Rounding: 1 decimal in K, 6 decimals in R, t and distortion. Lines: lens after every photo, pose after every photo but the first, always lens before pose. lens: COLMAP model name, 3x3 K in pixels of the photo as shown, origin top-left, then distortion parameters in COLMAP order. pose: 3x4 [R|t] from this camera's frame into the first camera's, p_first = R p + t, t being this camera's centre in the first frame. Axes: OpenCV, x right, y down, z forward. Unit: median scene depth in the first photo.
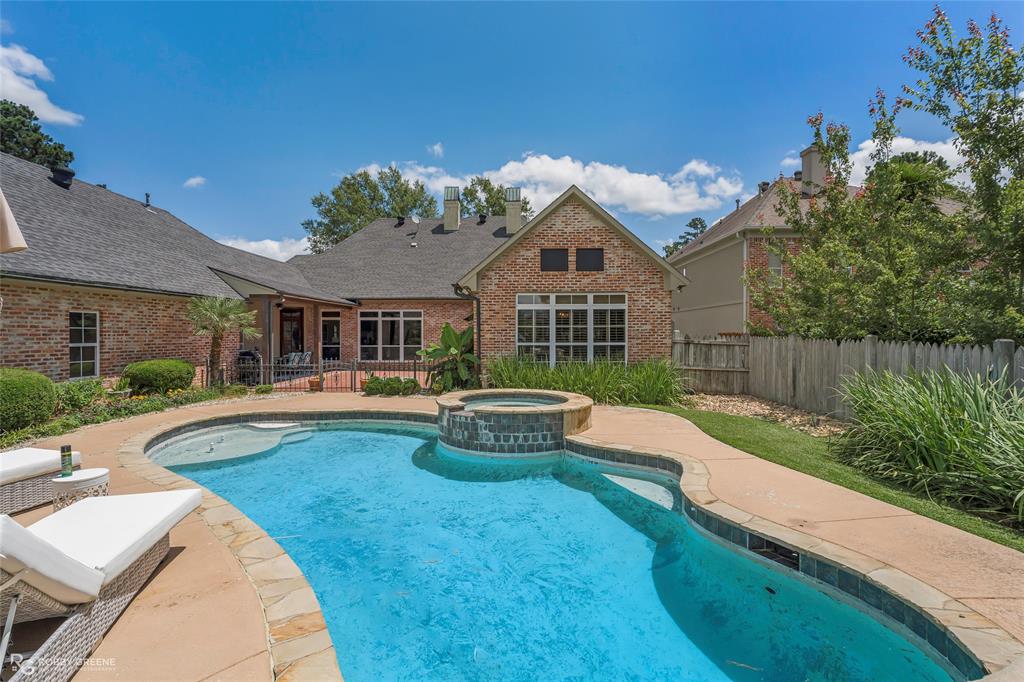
lens RADIAL K [[468.2, 0, 520.9], [0, 468.2, 339.3], [0, 0, 1]] dist [-0.011192, -0.000171]
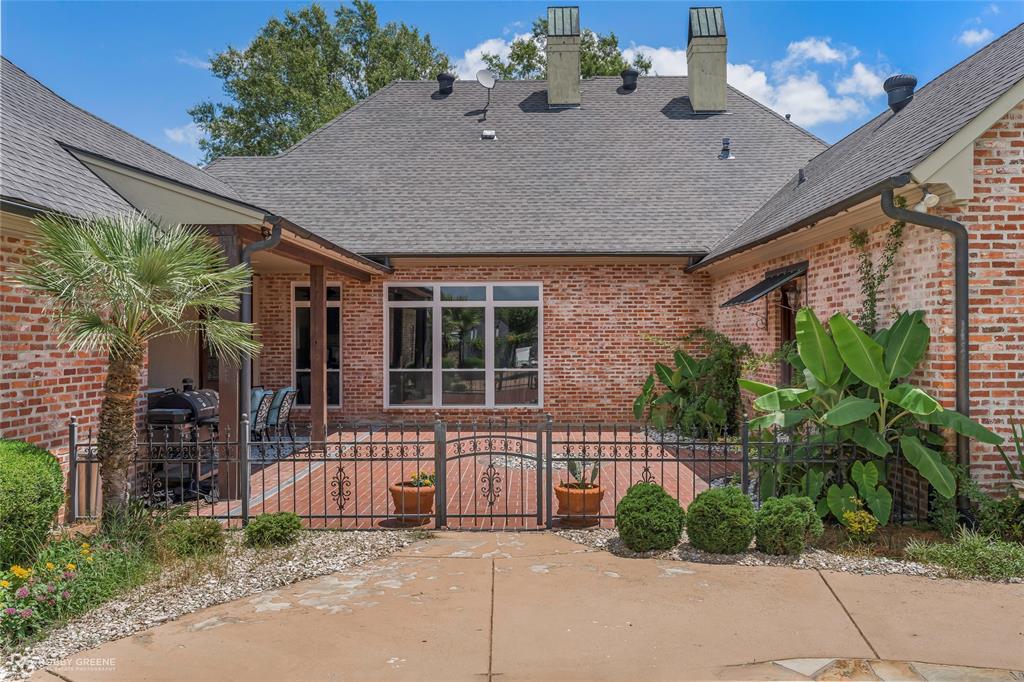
lens RADIAL K [[810.3, 0, 508.3], [0, 810.3, 340.1], [0, 0, 1]] dist [0.004422, 0.004282]
pose [[0.999984, -0.002443, -0.005121, -0.234629], [0.002392, 0.999948, -0.009871, -0.004780], [0.005145, 0.009859, 0.999938, 0.284393]]
